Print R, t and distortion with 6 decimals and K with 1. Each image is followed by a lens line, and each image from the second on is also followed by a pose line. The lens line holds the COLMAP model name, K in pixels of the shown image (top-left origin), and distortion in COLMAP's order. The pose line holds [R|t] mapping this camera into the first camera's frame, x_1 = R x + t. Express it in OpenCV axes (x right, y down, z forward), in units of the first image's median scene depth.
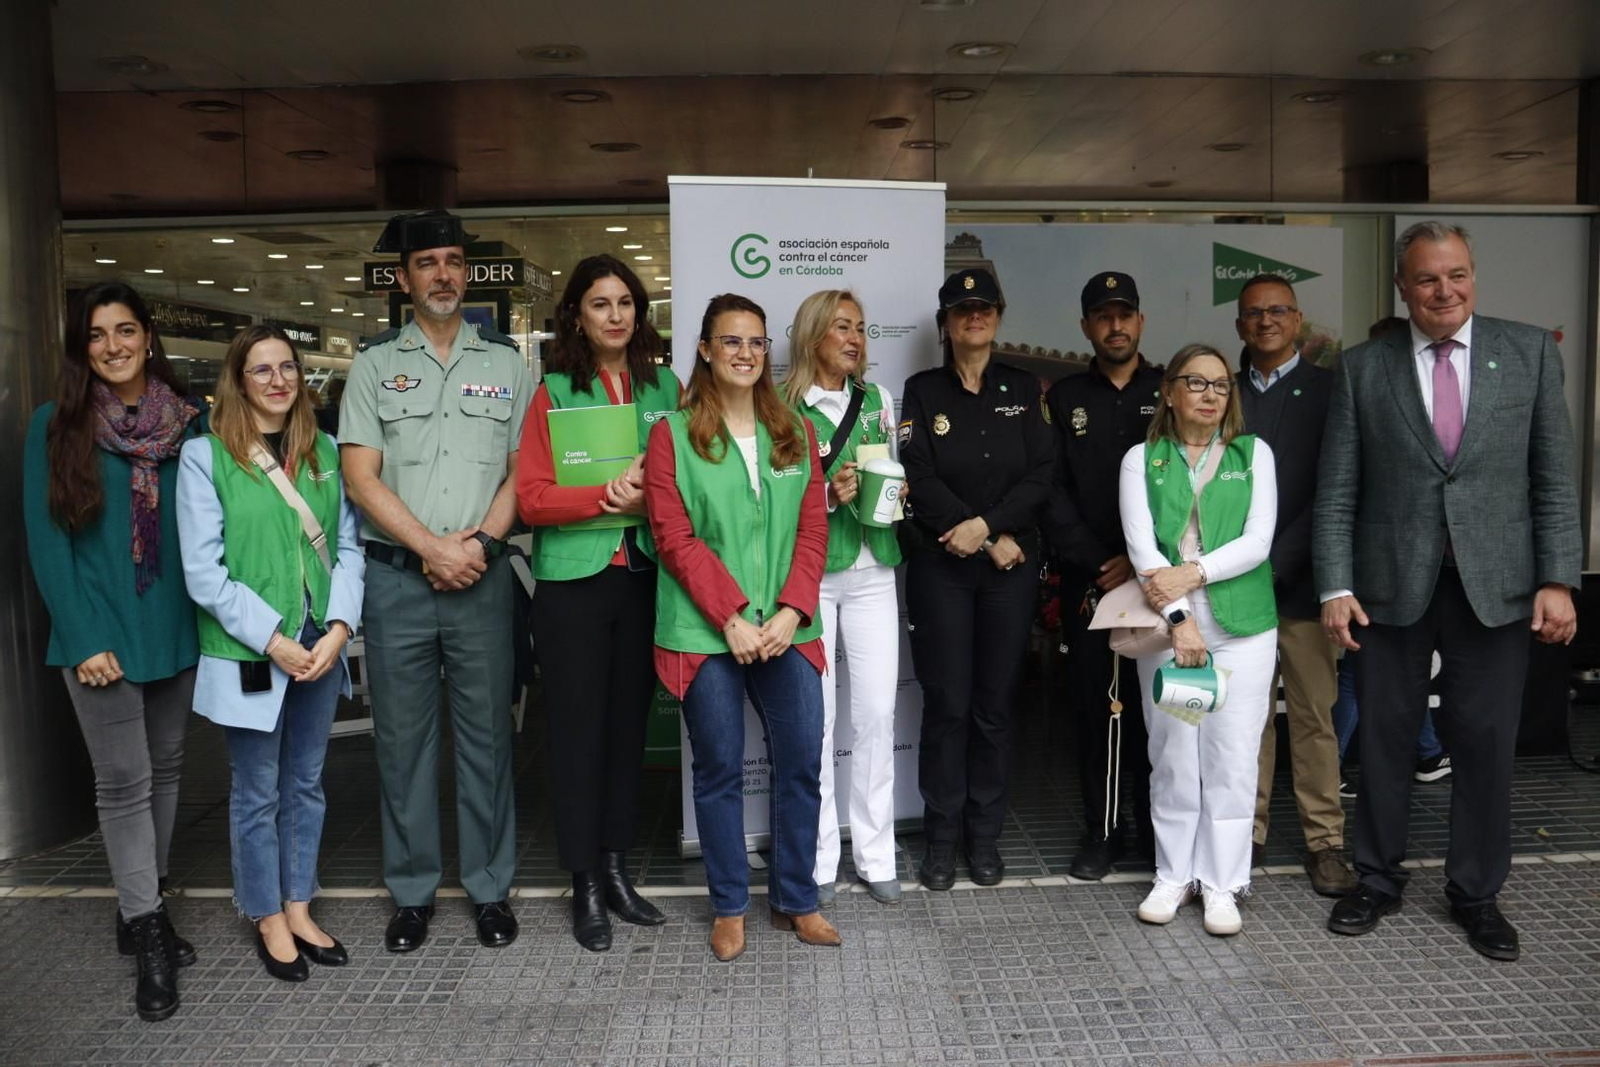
lens RADIAL K [[1310.6, 0, 808.9], [0, 1310.6, 540.9], [0, 0, 1]] dist [-0.166463, 0.149843]
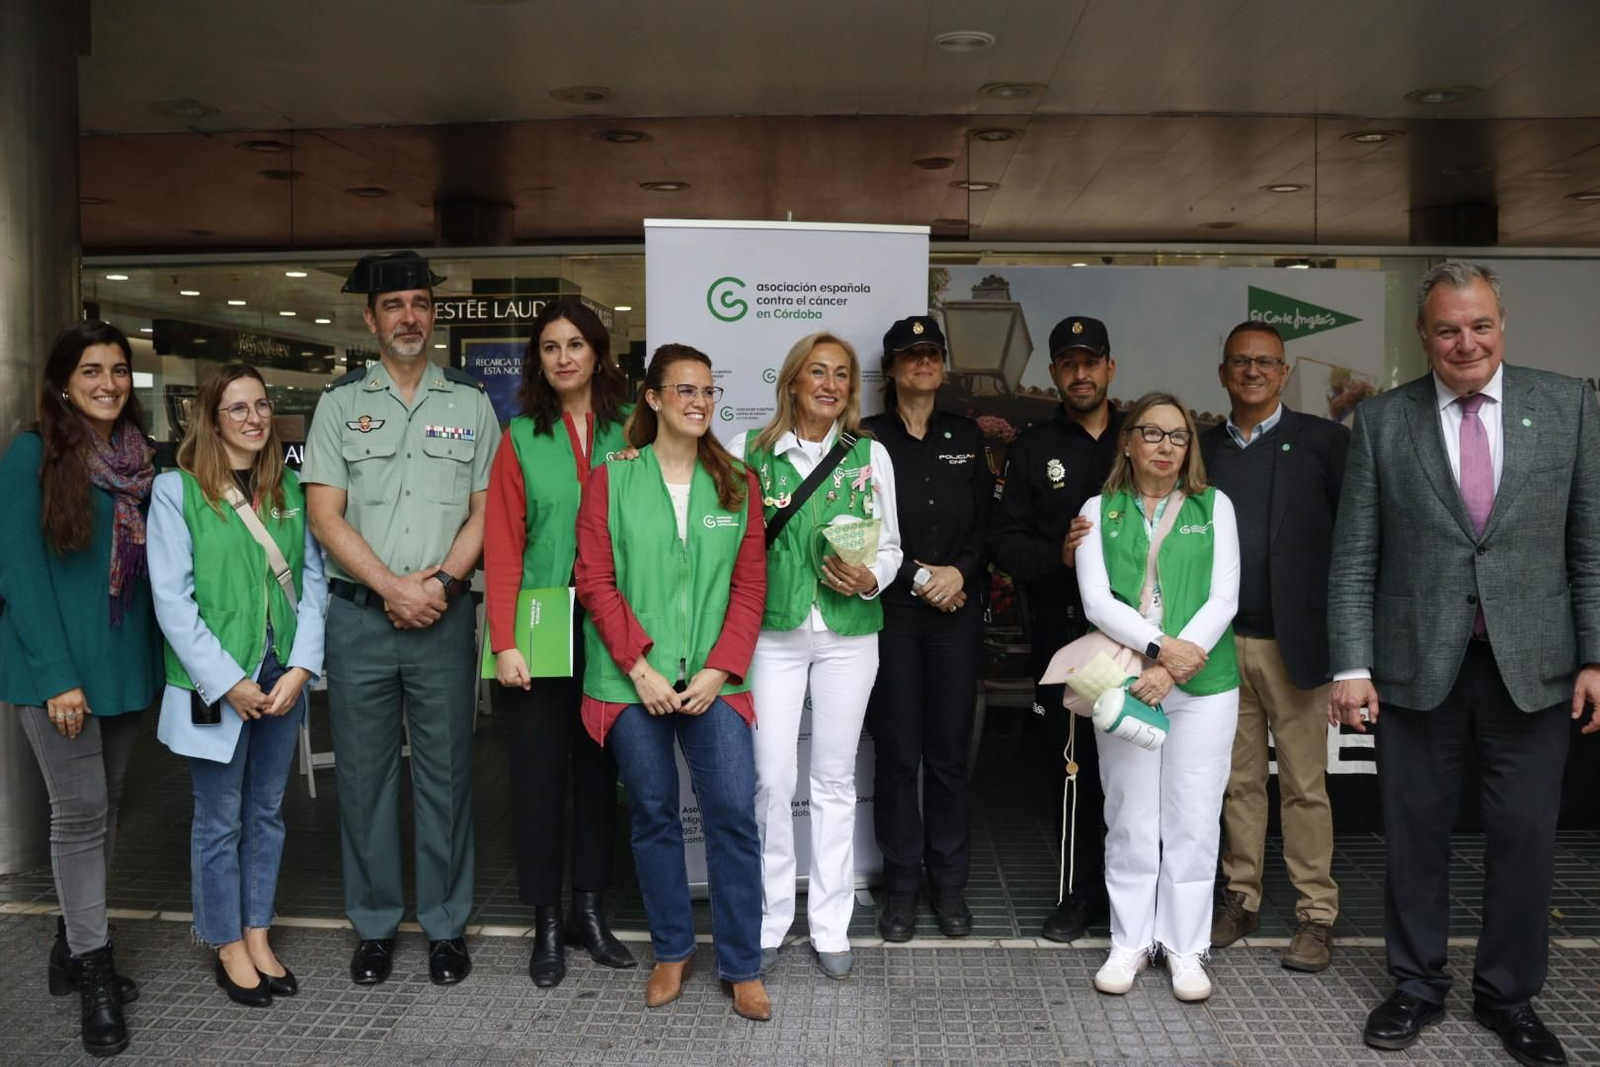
lens RADIAL K [[1310.6, 0, 808.9], [0, 1310.6, 540.9], [0, 0, 1]] dist [-0.166463, 0.149843]
pose [[0.996814, 0.021216, -0.076893, 0.108842], [-0.023272, 0.999393, -0.025940, -0.010988], [0.076296, 0.027647, 0.996702, 0.017709]]
